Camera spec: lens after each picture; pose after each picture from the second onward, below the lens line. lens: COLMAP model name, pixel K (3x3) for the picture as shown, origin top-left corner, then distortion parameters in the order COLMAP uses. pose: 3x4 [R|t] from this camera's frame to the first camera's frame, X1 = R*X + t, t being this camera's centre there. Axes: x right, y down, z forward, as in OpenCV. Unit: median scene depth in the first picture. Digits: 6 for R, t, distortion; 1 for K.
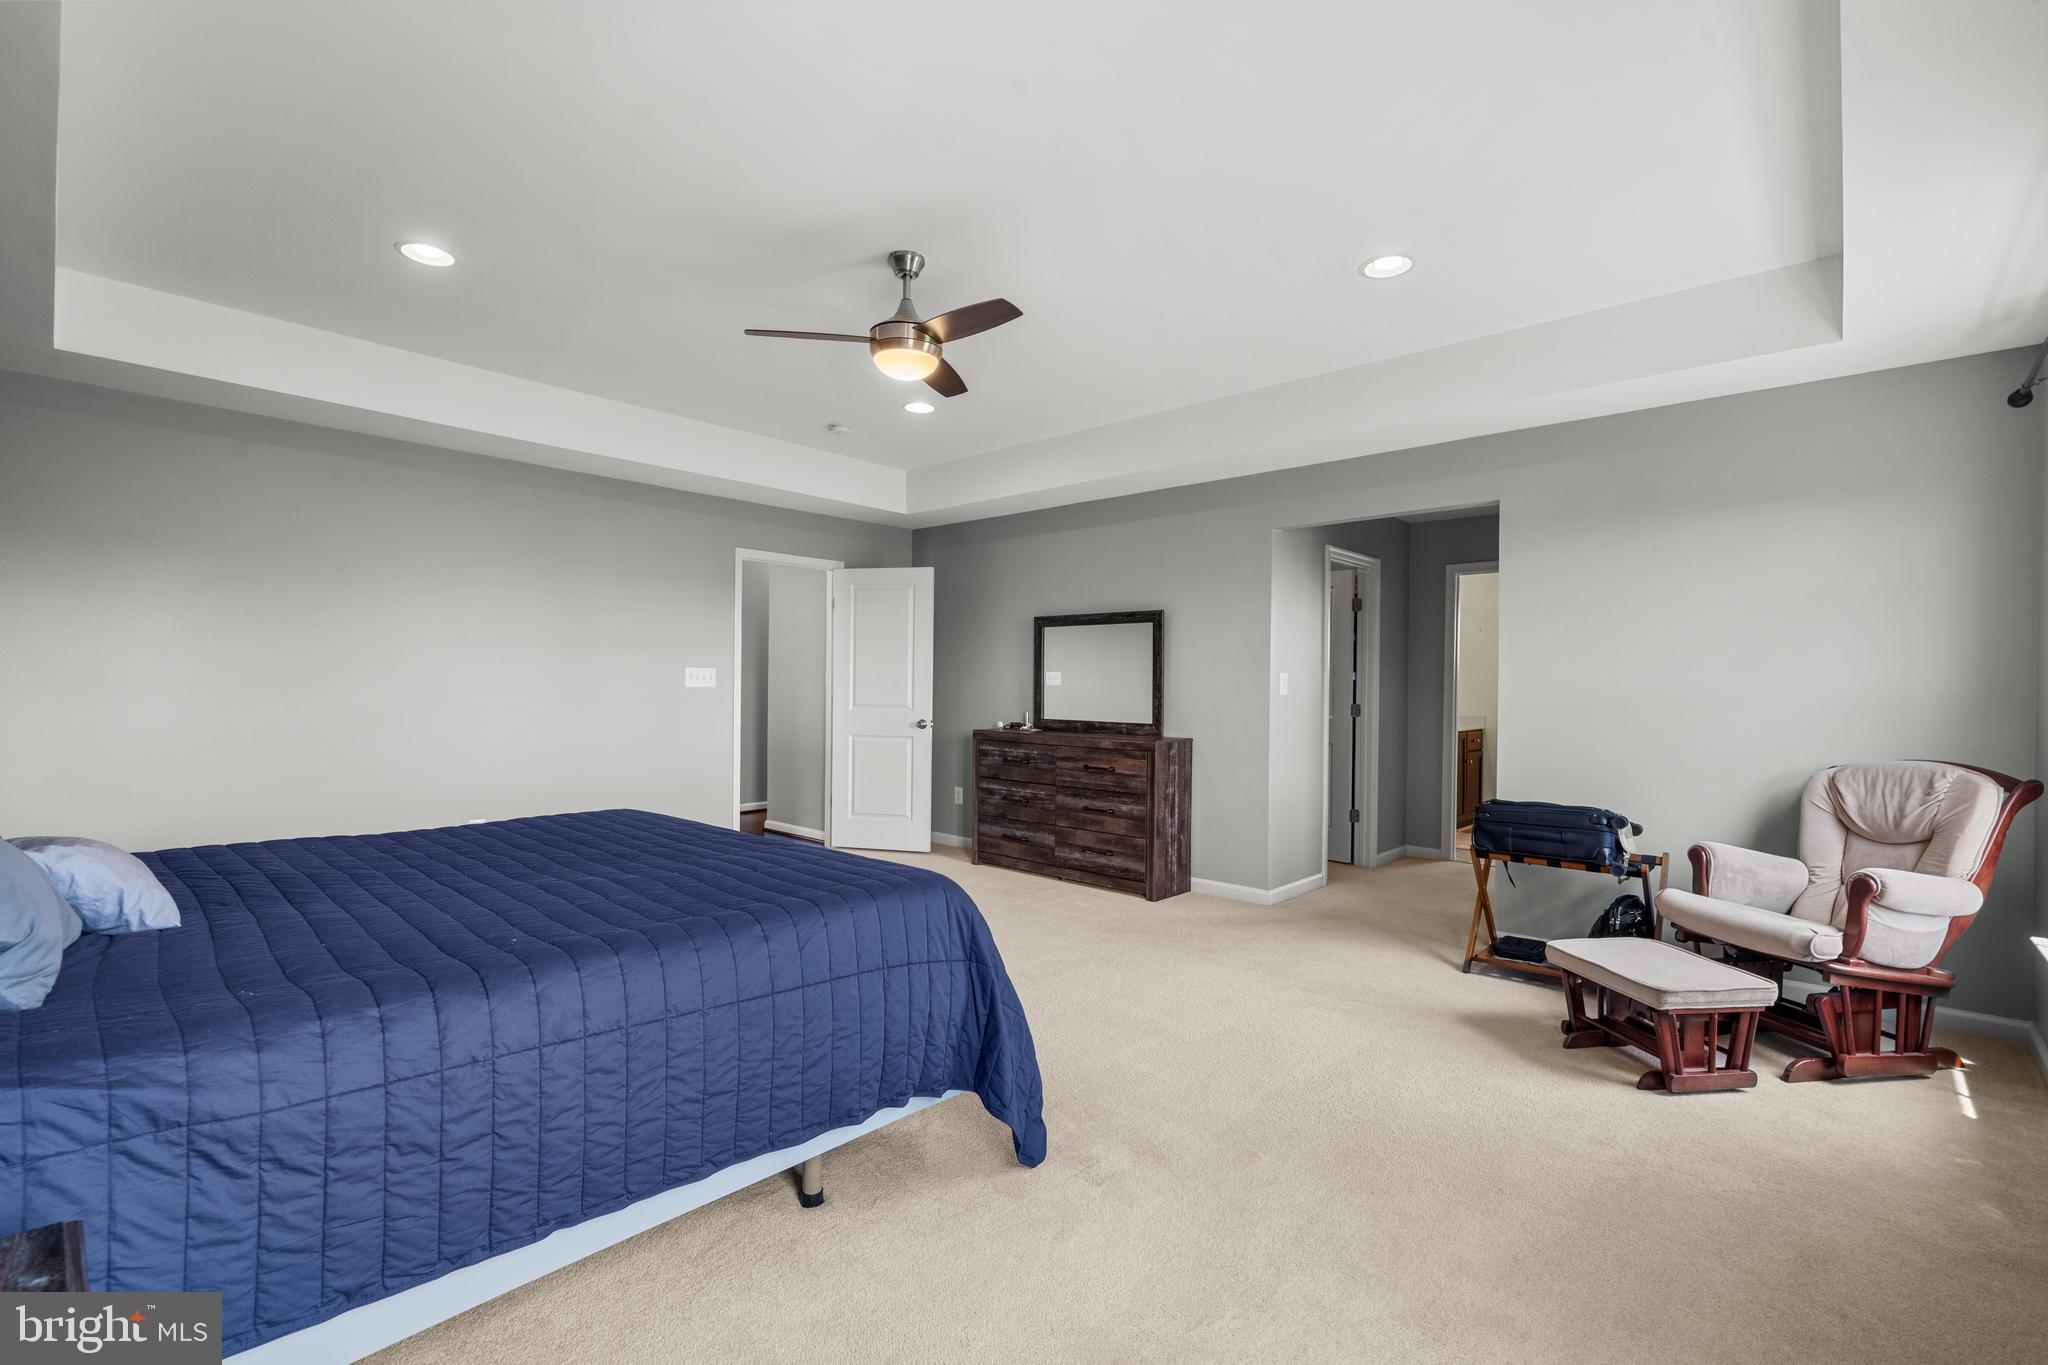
lens RADIAL K [[922.5, 0, 1024.0], [0, 922.5, 682.5], [0, 0, 1]] dist [0.001644, 0.000366]
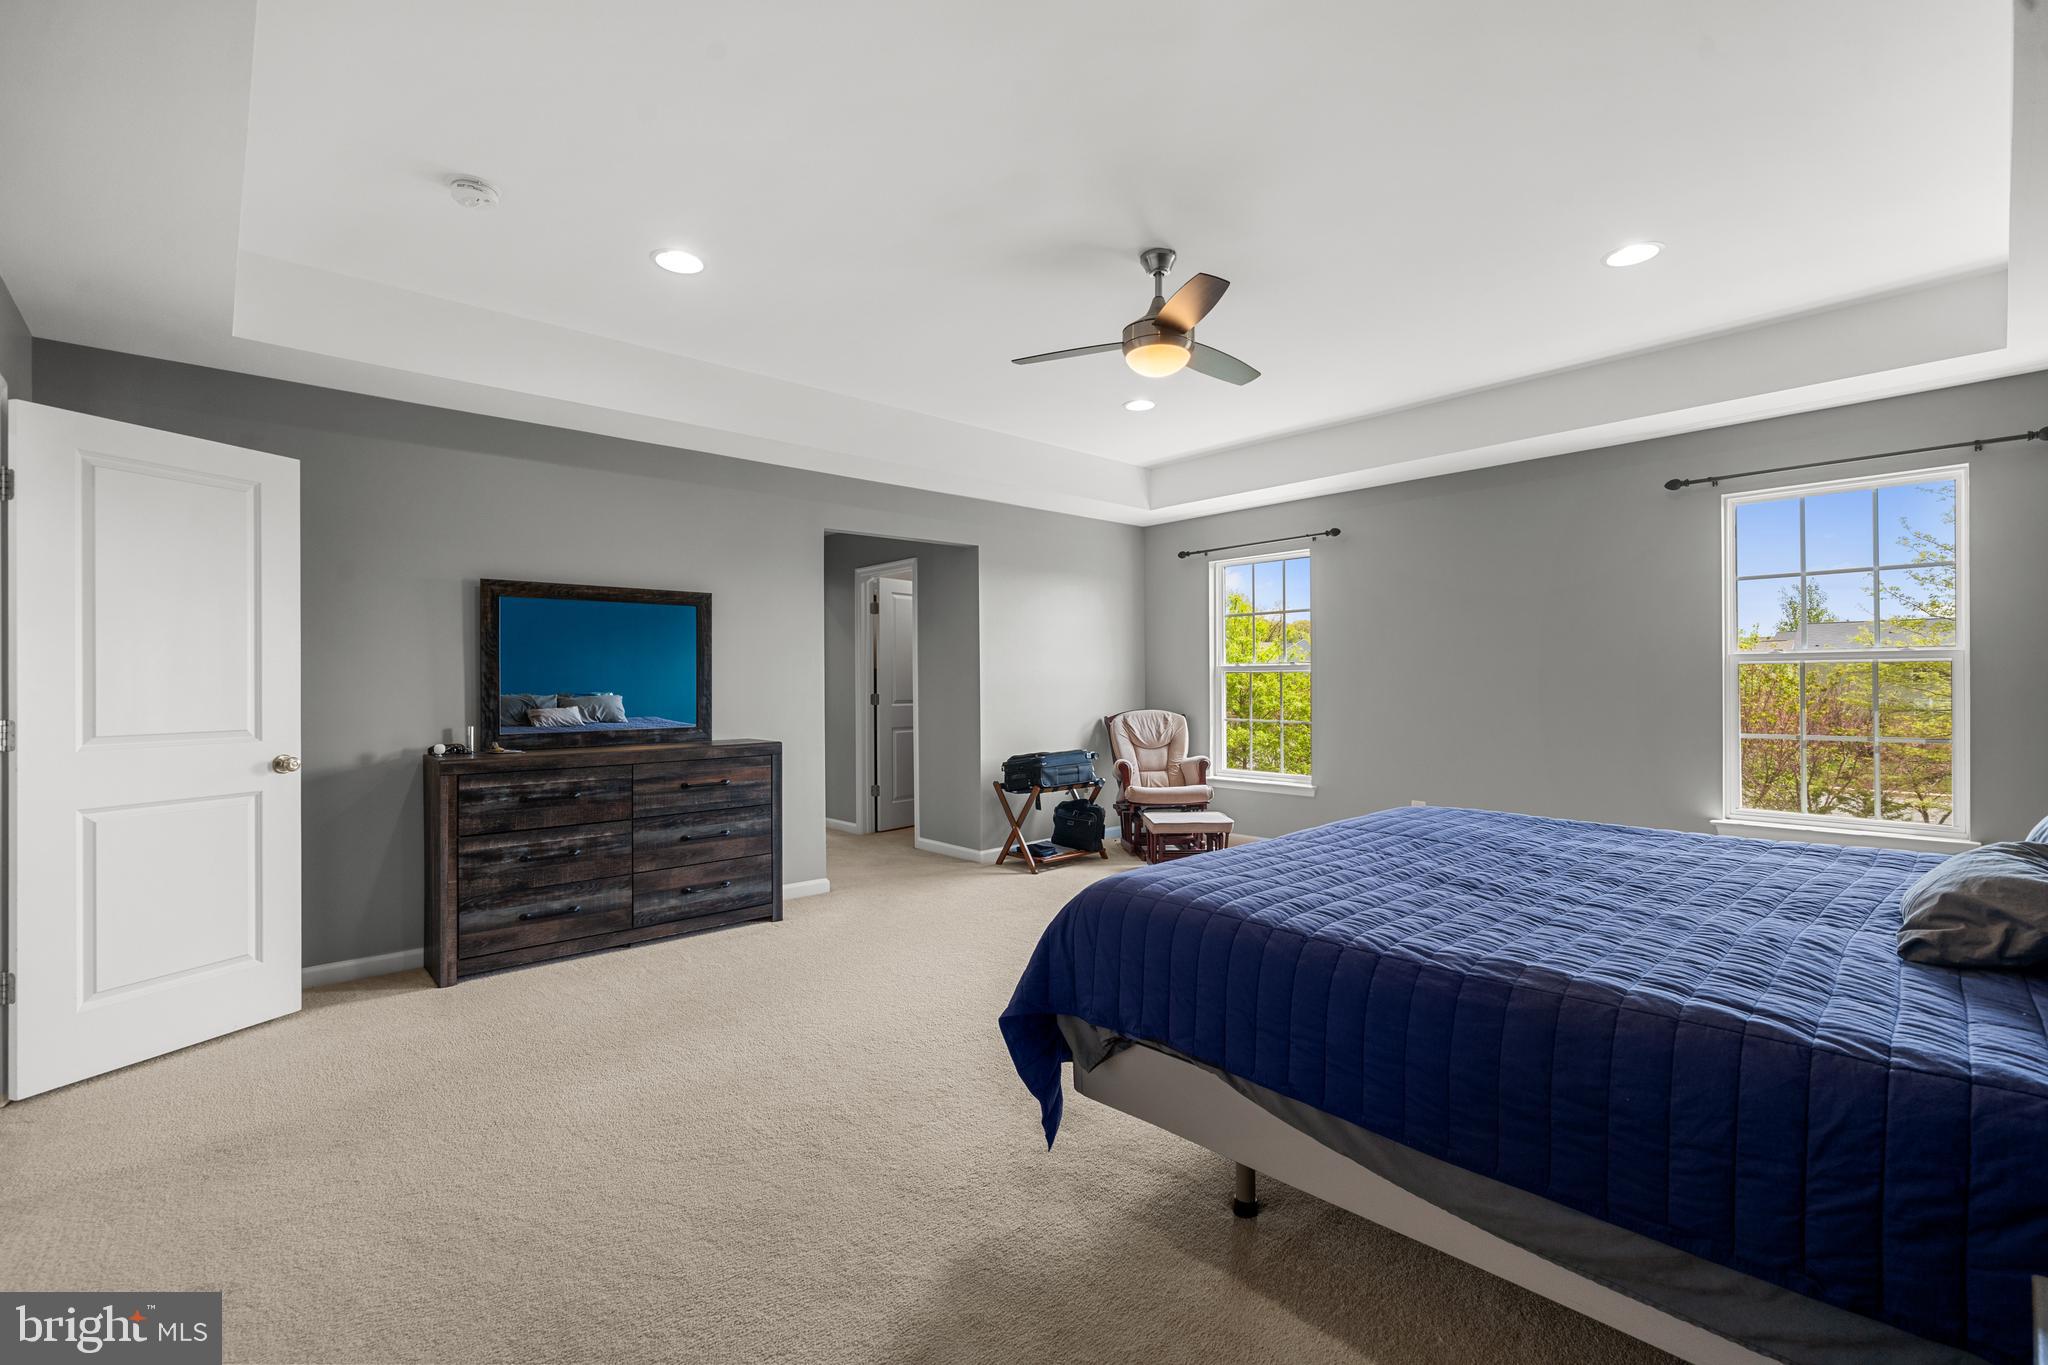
lens RADIAL K [[922.5, 0, 1024.0], [0, 922.5, 682.5], [0, 0, 1]] dist [0.001644, 0.000366]
pose [[0.067753, -0.021785, 0.997464, -0.673695], [-0.002036, 0.999756, 0.021973, -0.013150], [-0.997700, -0.003519, 0.067692, 0.644926]]
